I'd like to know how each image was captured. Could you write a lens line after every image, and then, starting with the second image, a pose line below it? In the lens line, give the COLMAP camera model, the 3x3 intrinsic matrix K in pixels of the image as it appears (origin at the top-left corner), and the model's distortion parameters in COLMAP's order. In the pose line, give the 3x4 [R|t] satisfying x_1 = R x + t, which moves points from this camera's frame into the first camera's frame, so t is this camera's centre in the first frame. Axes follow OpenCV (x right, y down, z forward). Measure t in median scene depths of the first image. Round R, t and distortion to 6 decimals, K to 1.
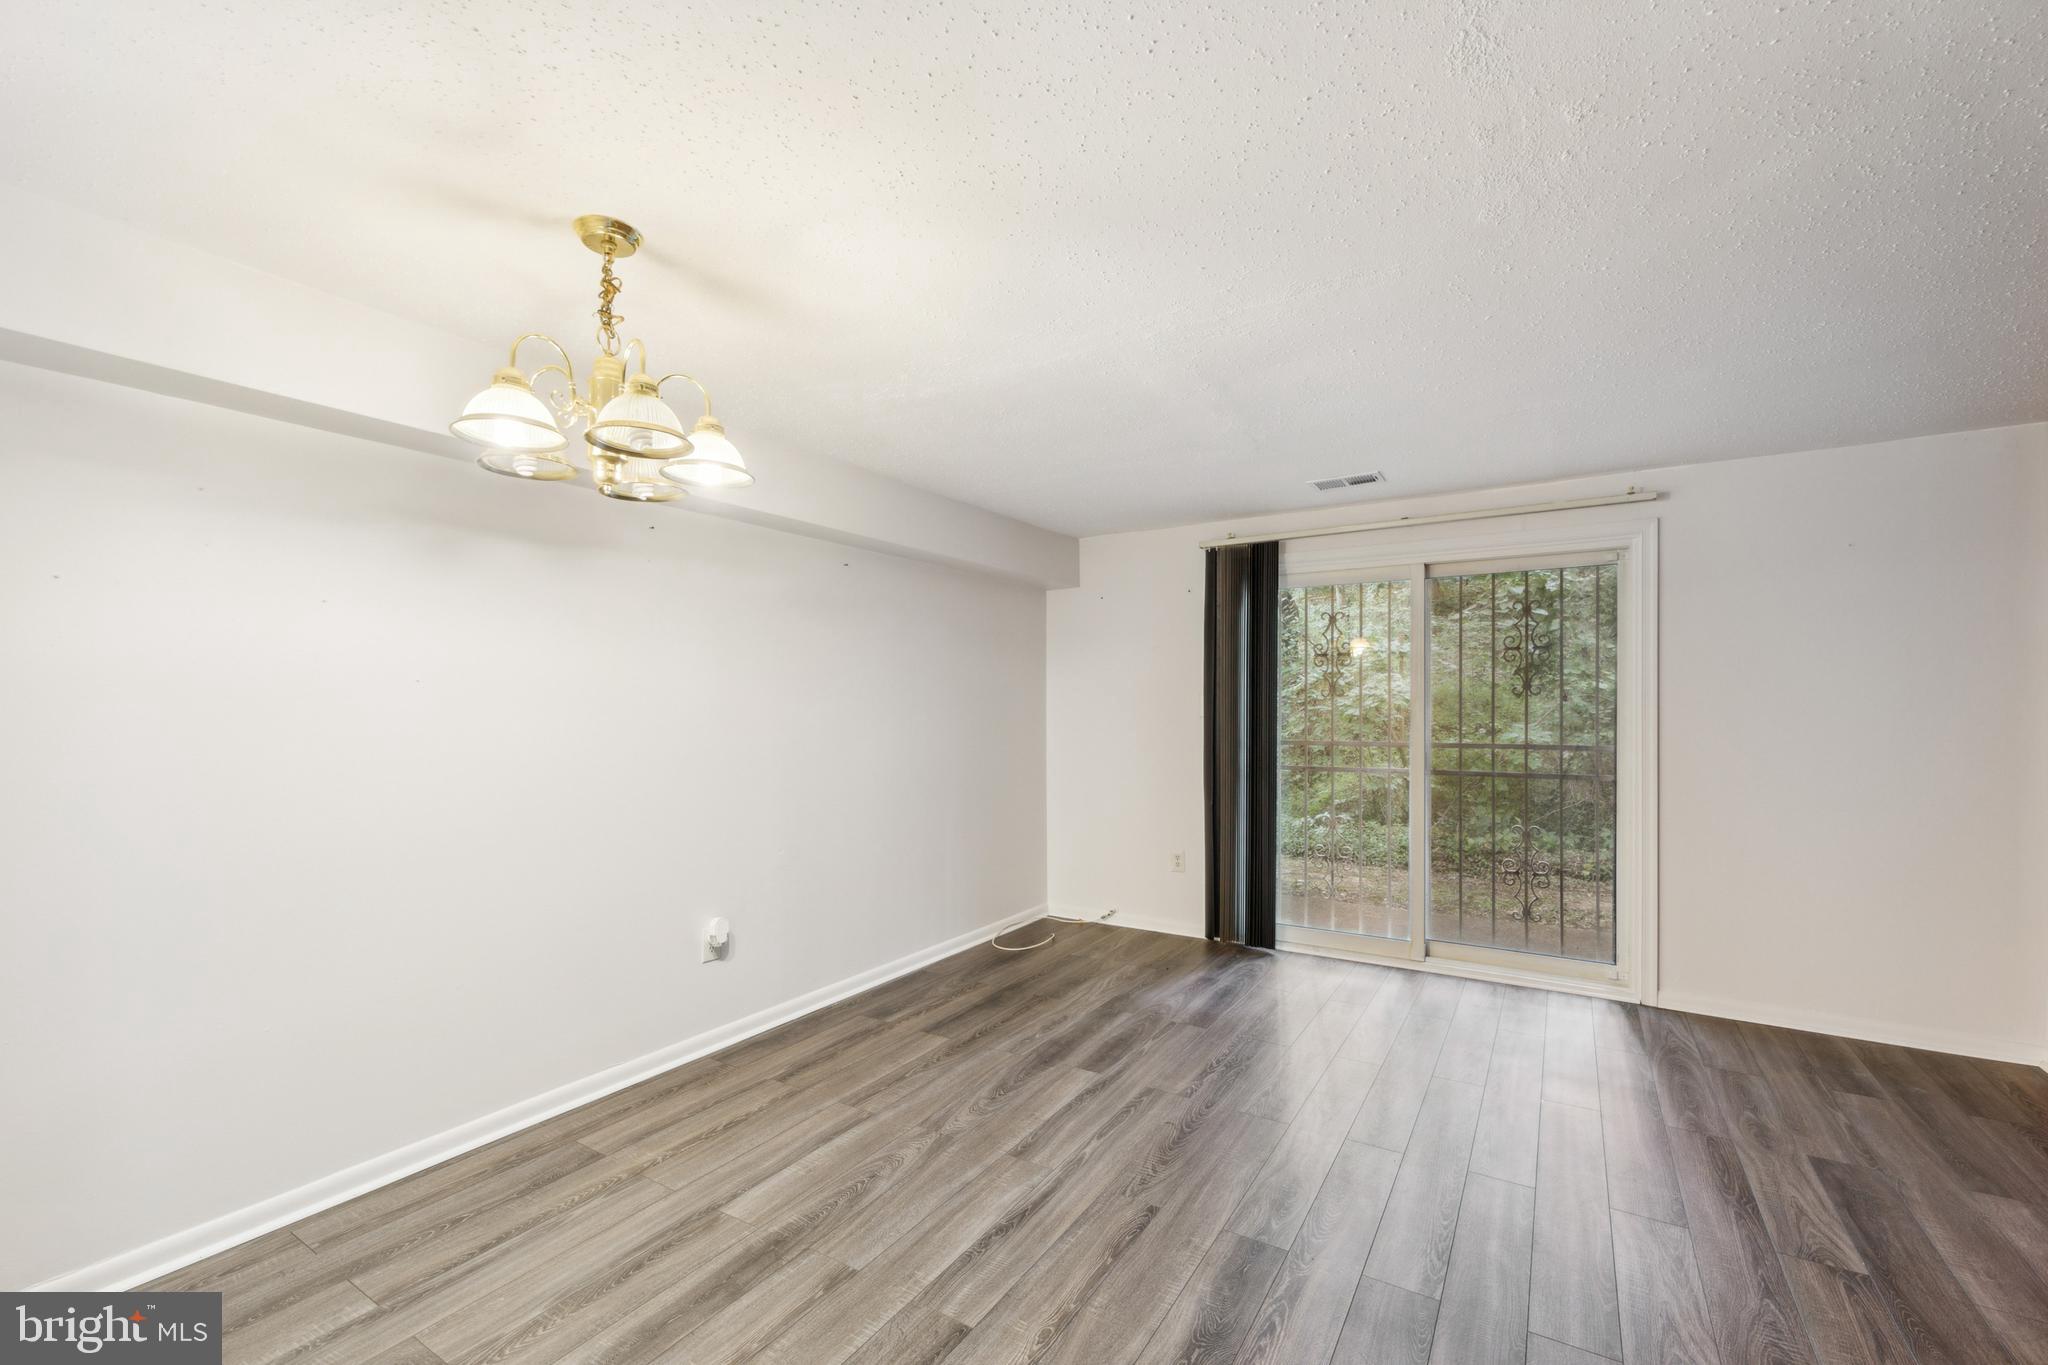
lens RADIAL K [[861.7, 0, 1028.4], [0, 861.7, 713.3], [0, 0, 1]] dist [0.000985, 0.000125]
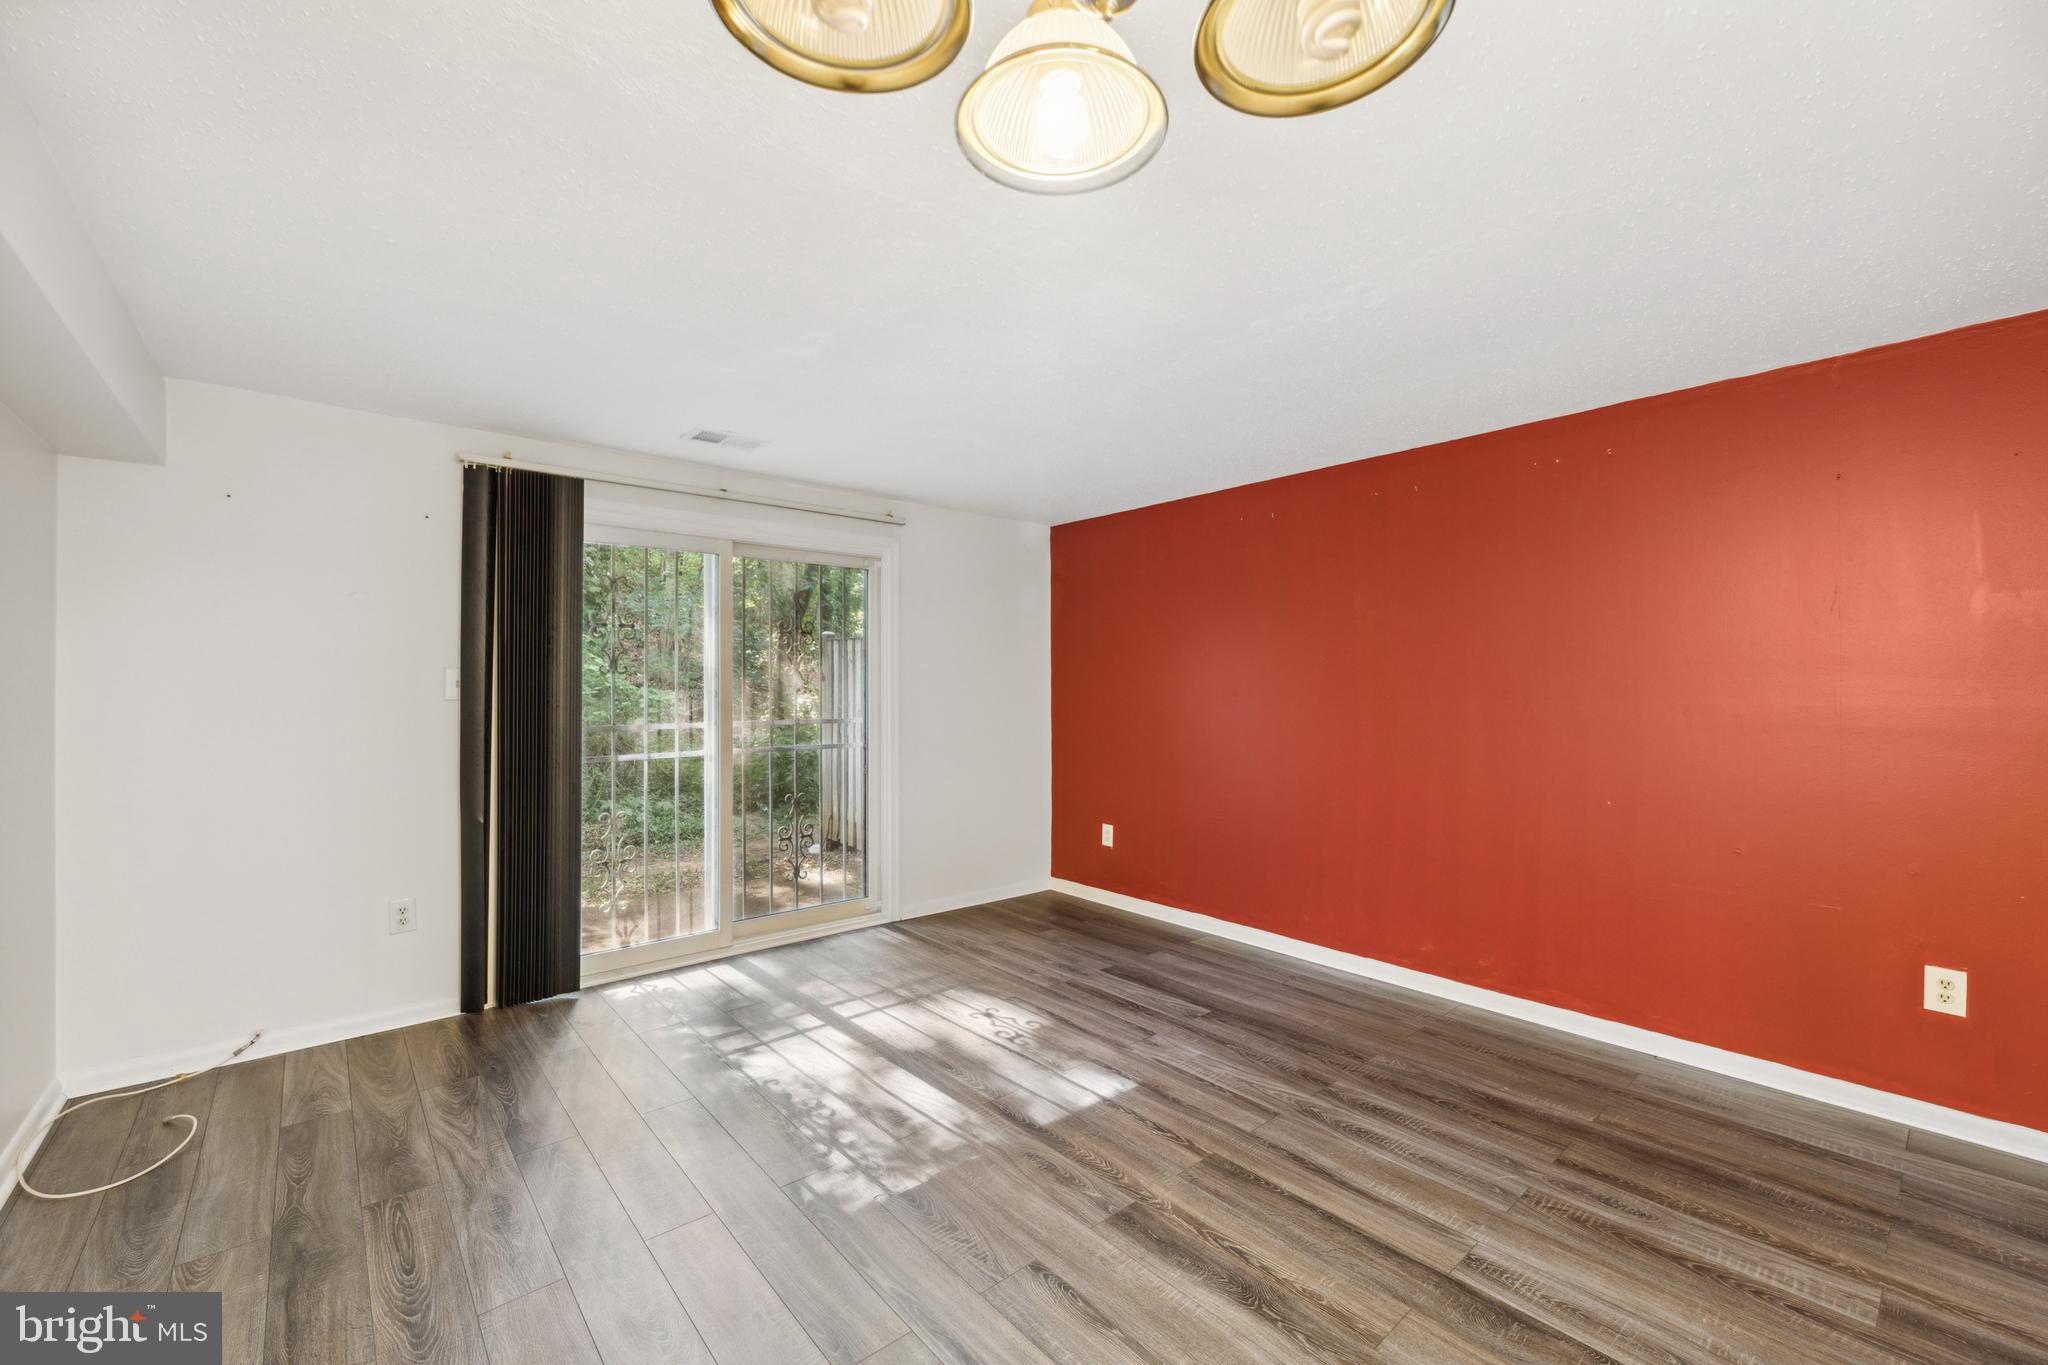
lens RADIAL K [[827.3, 0, 1021.5], [0, 827.3, 679.1], [0, 0, 1]] dist [0.001204, 0.000063]
pose [[0.297483, 0.009885, 0.954676, -0.467245], [0.008147, 0.999884, -0.012892, 0.000277], [-0.954692, 0.011613, 0.297368, 0.545191]]
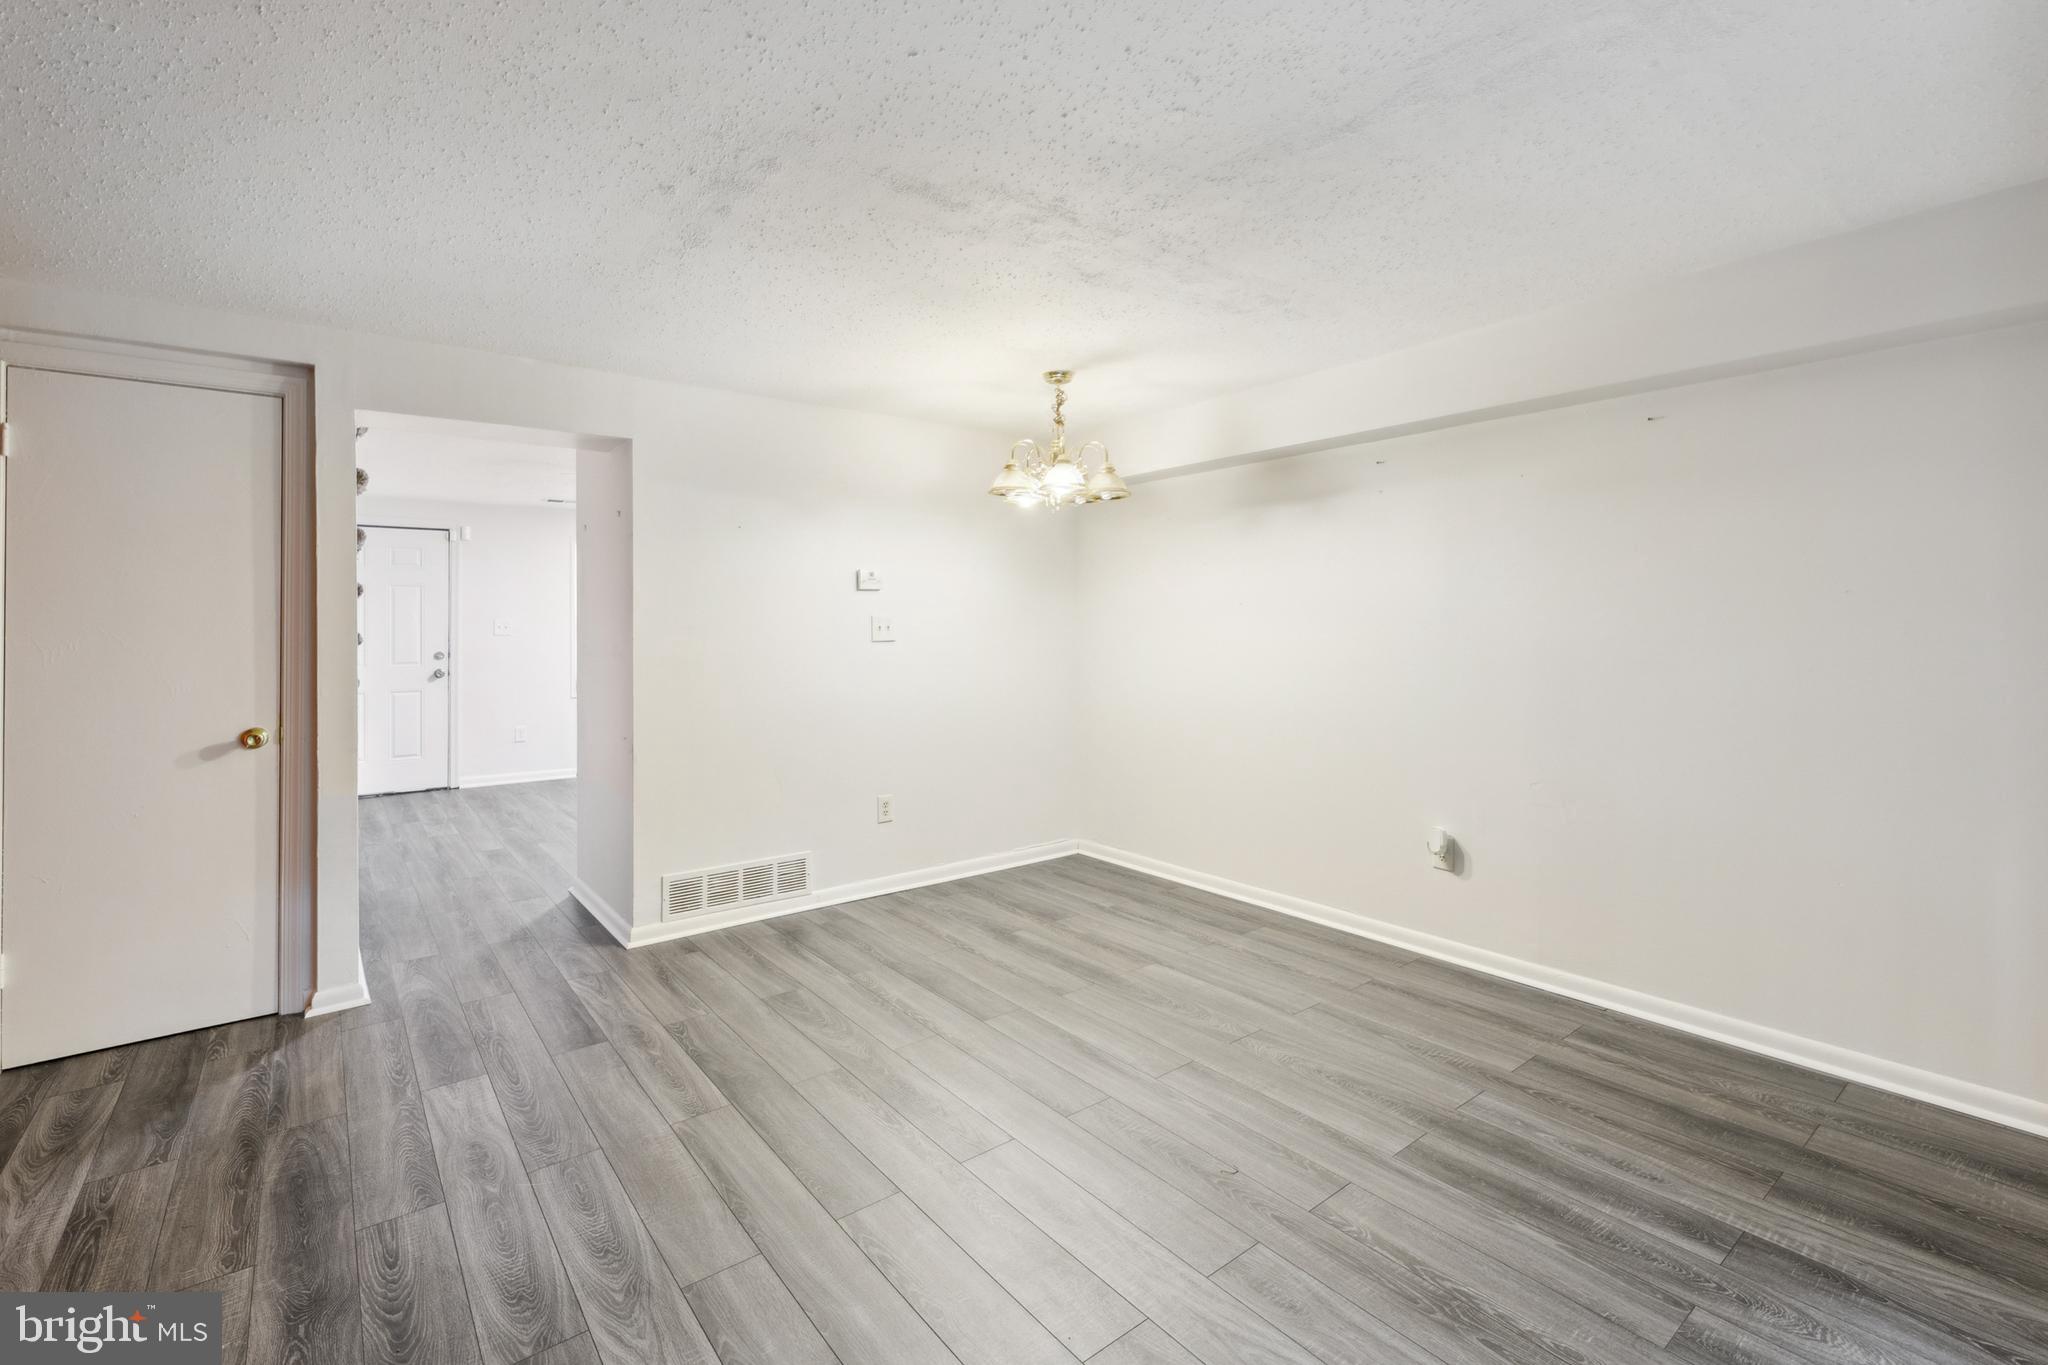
lens RADIAL K [[908.3, 0, 1027.9], [0, 908.3, 623.3], [0, 0, 1]] dist [0.000642, 0.000034]
pose [[-0.340277, 0.003020, -0.940320, 0.837820], [0.000607, 0.999995, 0.002992, -0.006384], [0.940325, 0.000448, -0.340277, 0.946199]]
